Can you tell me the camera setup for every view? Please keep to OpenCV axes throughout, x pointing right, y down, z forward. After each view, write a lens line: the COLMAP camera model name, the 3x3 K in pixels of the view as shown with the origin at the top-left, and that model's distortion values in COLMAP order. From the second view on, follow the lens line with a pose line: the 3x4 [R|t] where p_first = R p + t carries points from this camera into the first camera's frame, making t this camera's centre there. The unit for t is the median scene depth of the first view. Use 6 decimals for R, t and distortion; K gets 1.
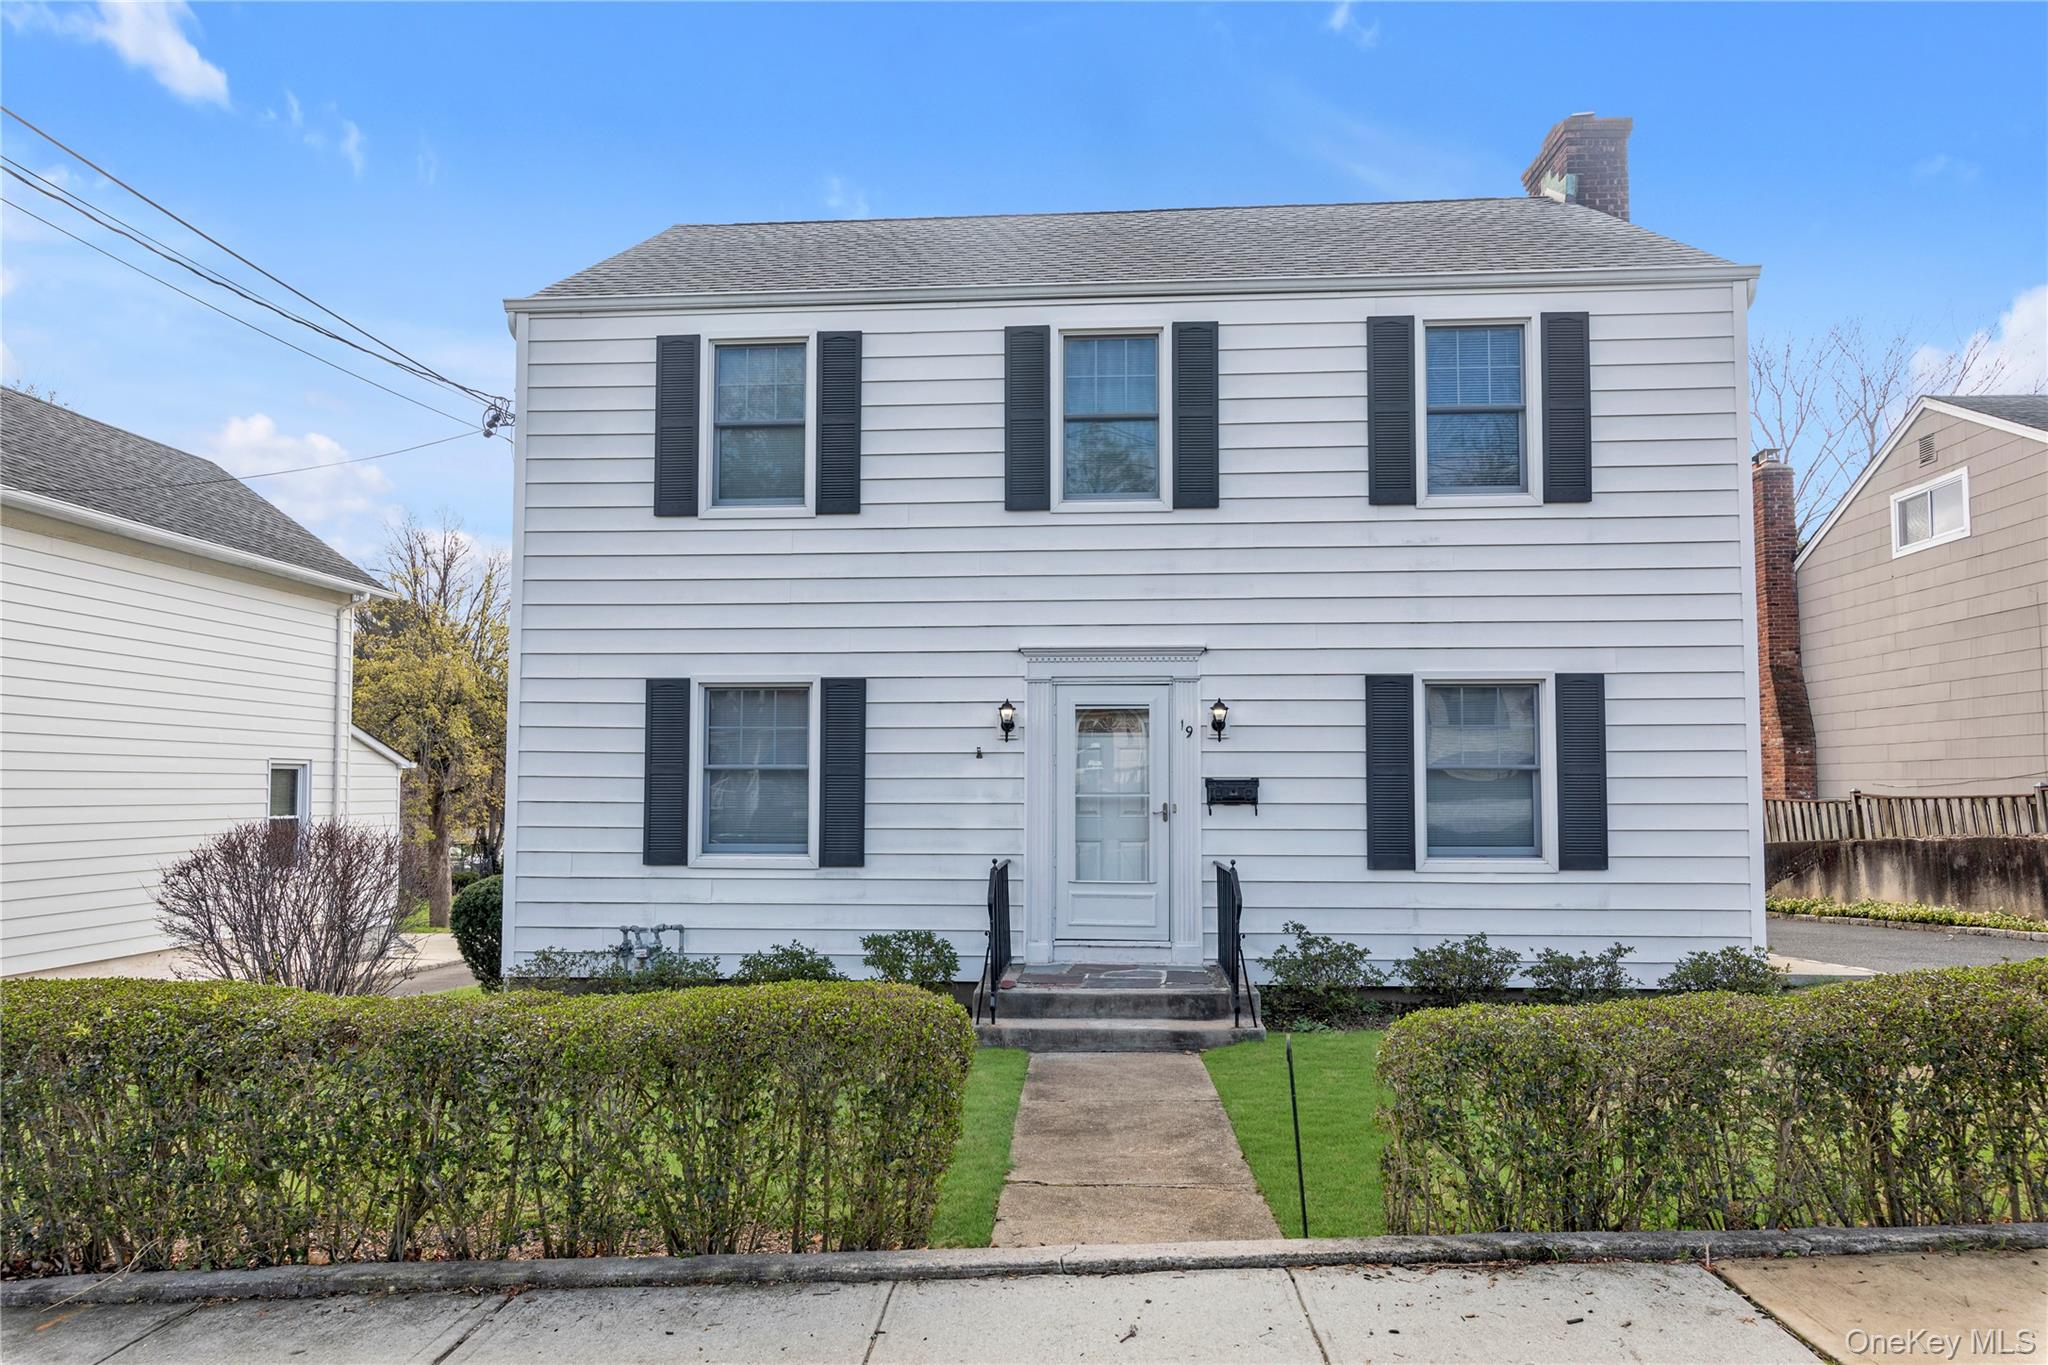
lens RADIAL K [[931.6, 0, 1024.3], [0, 931.6, 702.3], [0, 0, 1]] dist [0.000462, 0.000146]
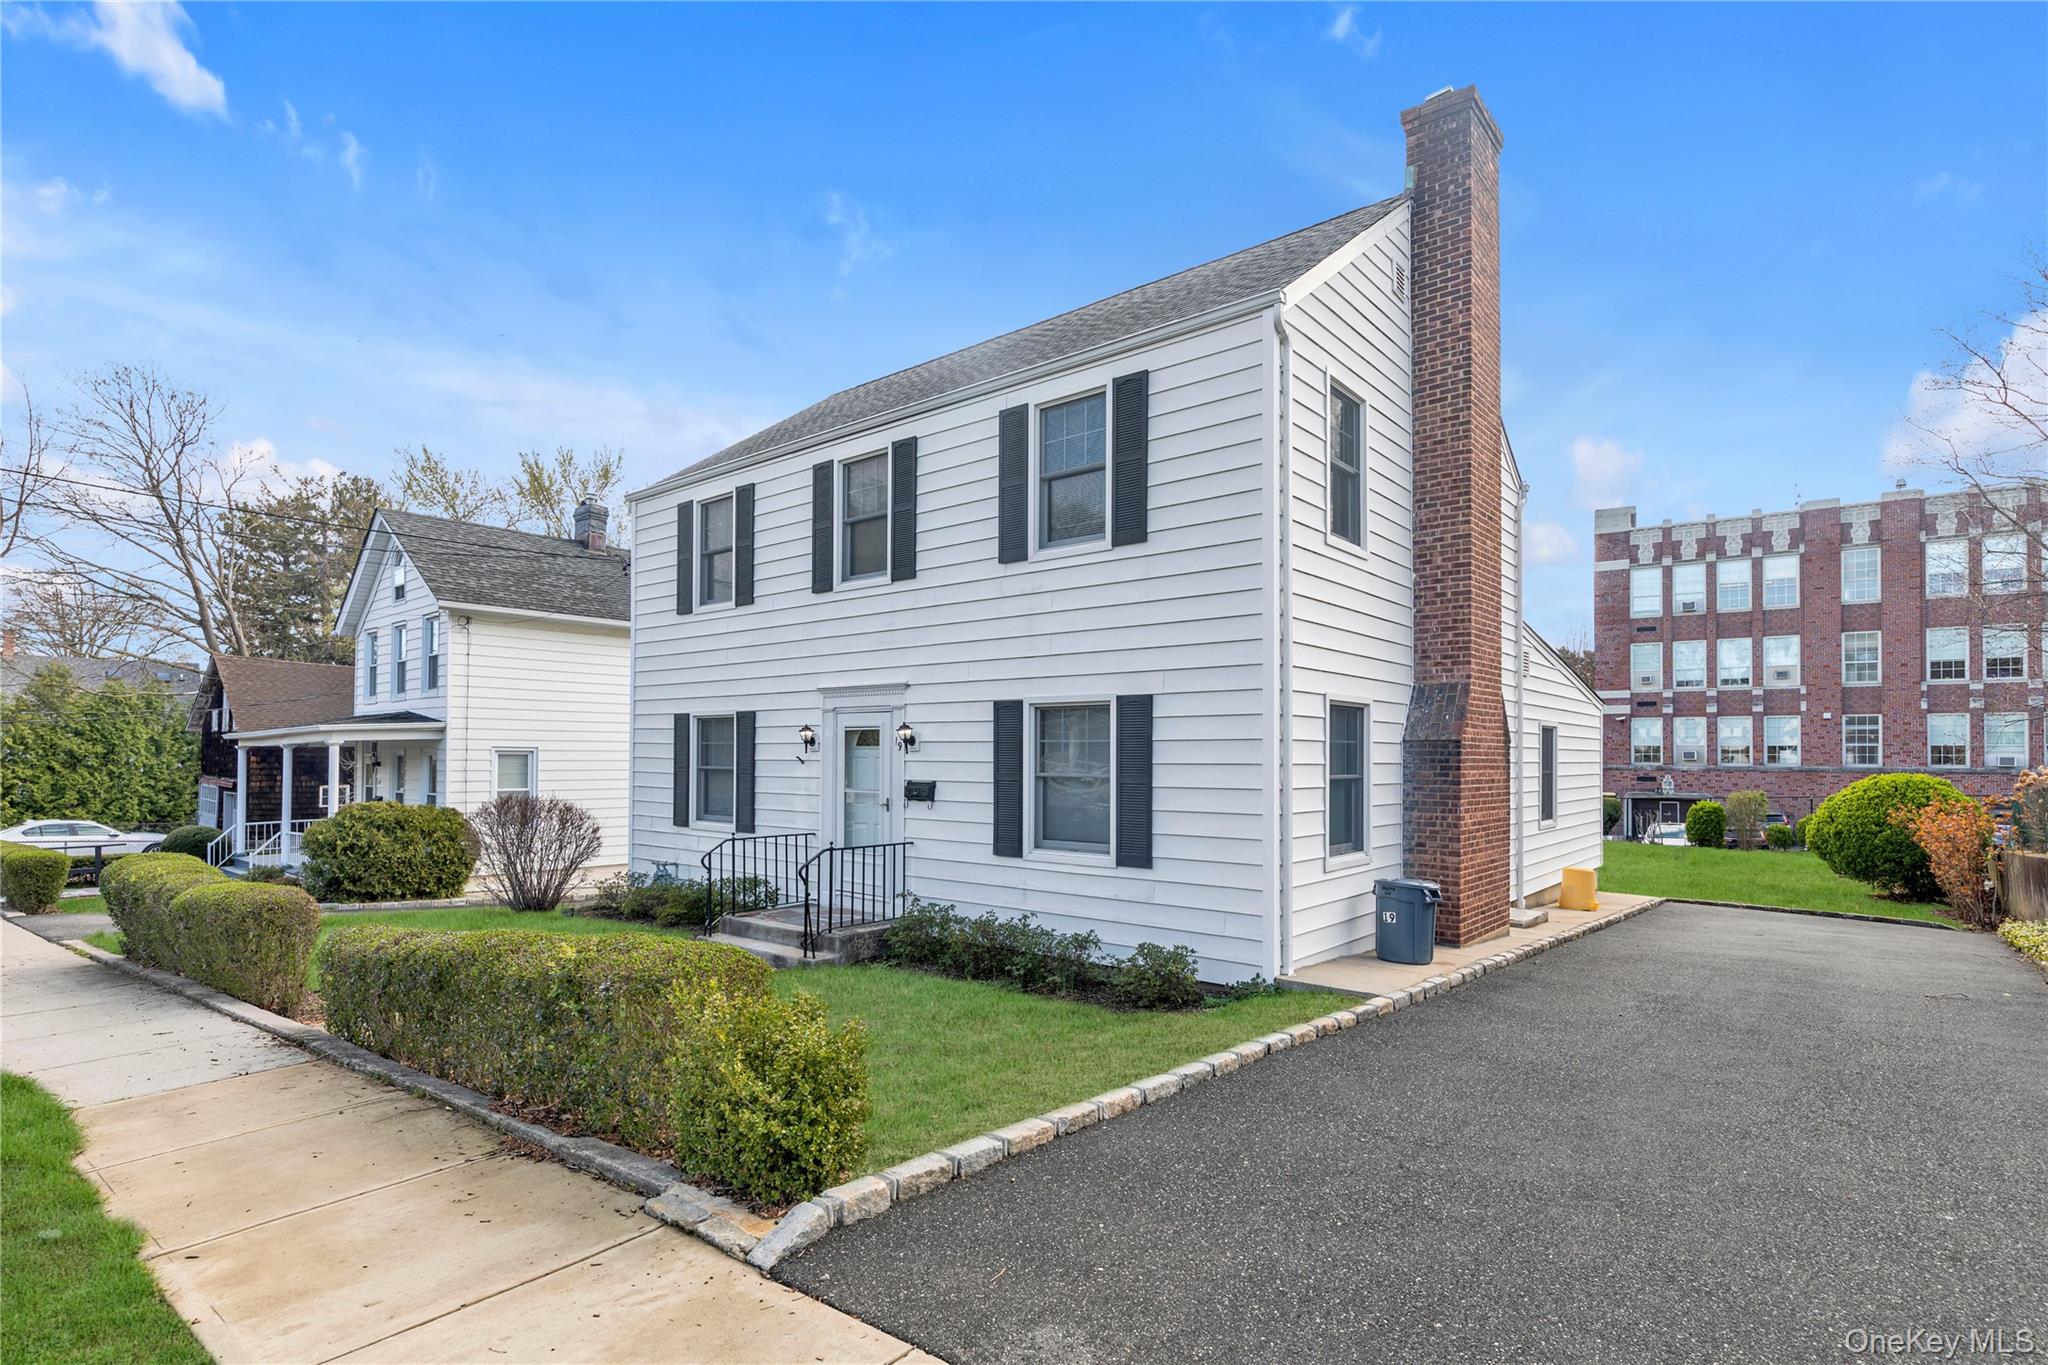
lens RADIAL K [[1007.5, 0, 1023.9], [0, 1007.5, 742.1], [0, 0, 1]] dist [0.001486, 0.000040]
pose [[0.799654, -0.002496, -0.600455, 1.186402], [0.020576, 0.999518, 0.023247, -0.004711], [0.600108, -0.030944, 0.799320, -0.062952]]
